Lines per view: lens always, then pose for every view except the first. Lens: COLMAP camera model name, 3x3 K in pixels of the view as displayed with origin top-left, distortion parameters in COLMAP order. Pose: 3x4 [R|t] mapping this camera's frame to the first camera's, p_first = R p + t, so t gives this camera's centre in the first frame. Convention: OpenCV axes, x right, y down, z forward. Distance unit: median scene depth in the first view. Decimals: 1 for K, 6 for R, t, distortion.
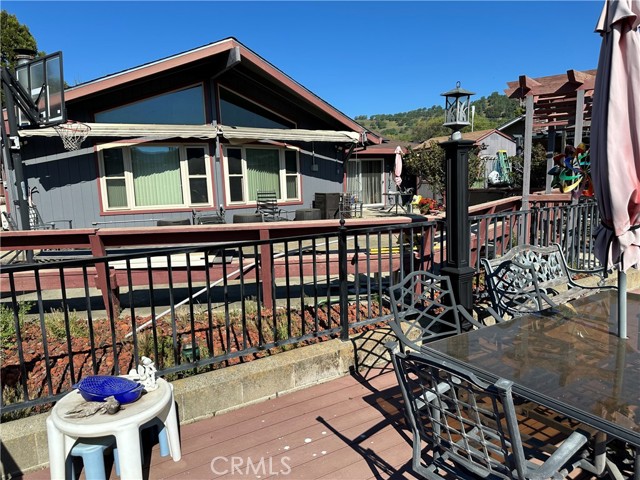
lens RADIAL K [[458.6, 0, 316.7], [0, 458.6, 242.8], [0, 0, 1]] dist [0.029017, -0.038478]
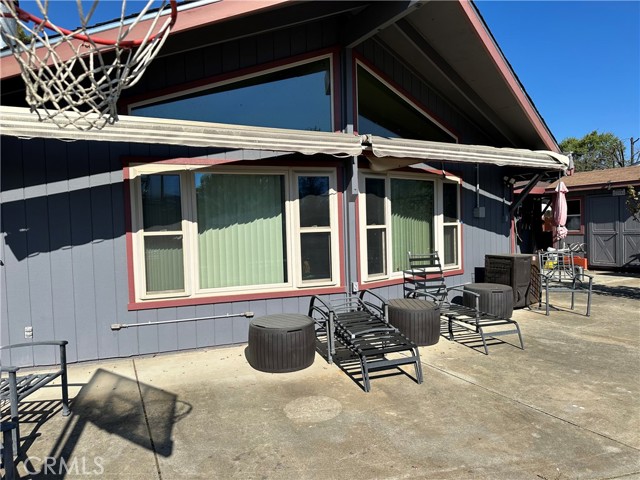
lens RADIAL K [[458.6, 0, 319.8], [0, 458.6, 238.2], [0, 0, 1]] dist [0.029017, -0.038478]
pose [[0.999822, 0.013369, -0.013315, -0.246705], [-0.014460, 0.996228, -0.085556, -0.089882], [0.012121, 0.085733, 0.996244, 0.480494]]
